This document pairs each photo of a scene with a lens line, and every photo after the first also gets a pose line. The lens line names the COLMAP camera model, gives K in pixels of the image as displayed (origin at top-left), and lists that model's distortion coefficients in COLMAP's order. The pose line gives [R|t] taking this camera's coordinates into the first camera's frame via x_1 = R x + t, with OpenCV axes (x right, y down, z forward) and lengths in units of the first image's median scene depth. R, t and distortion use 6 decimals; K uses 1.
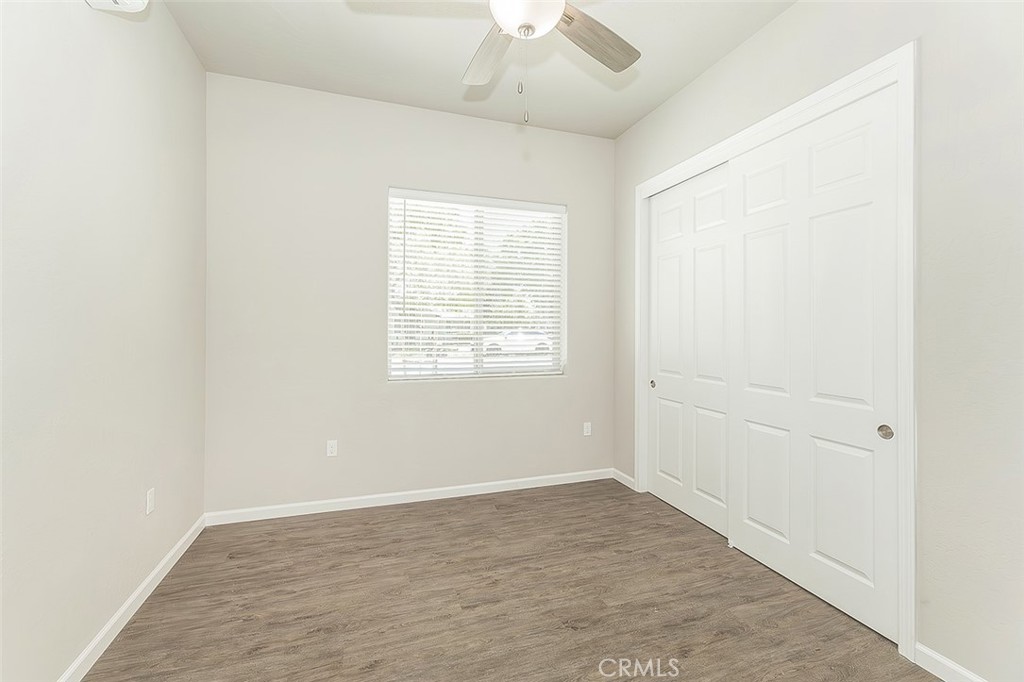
lens RADIAL K [[435.2, 0, 508.8], [0, 435.2, 328.1], [0, 0, 1]] dist [0.004343, 0.001948]
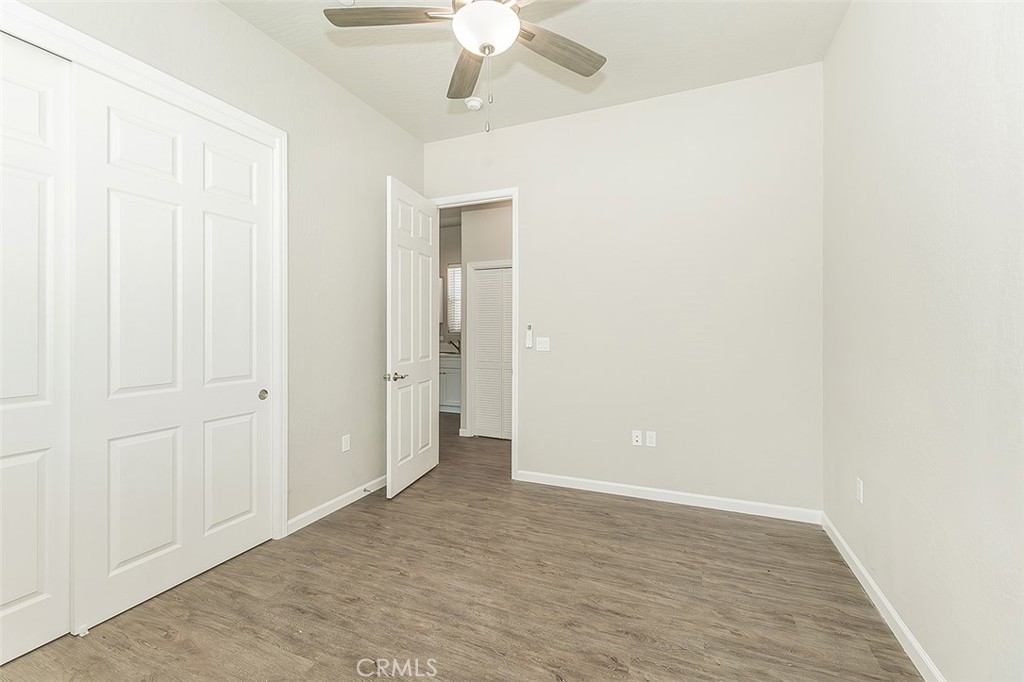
lens RADIAL K [[435.2, 0, 508.8], [0, 435.2, 334.6], [0, 0, 1]] dist [0.004343, 0.001948]
pose [[-0.762923, -0.009401, 0.646421, -0.553694], [-0.011495, 0.999933, 0.000976, 0.032272], [-0.646387, -0.006687, -0.762981, 1.387840]]
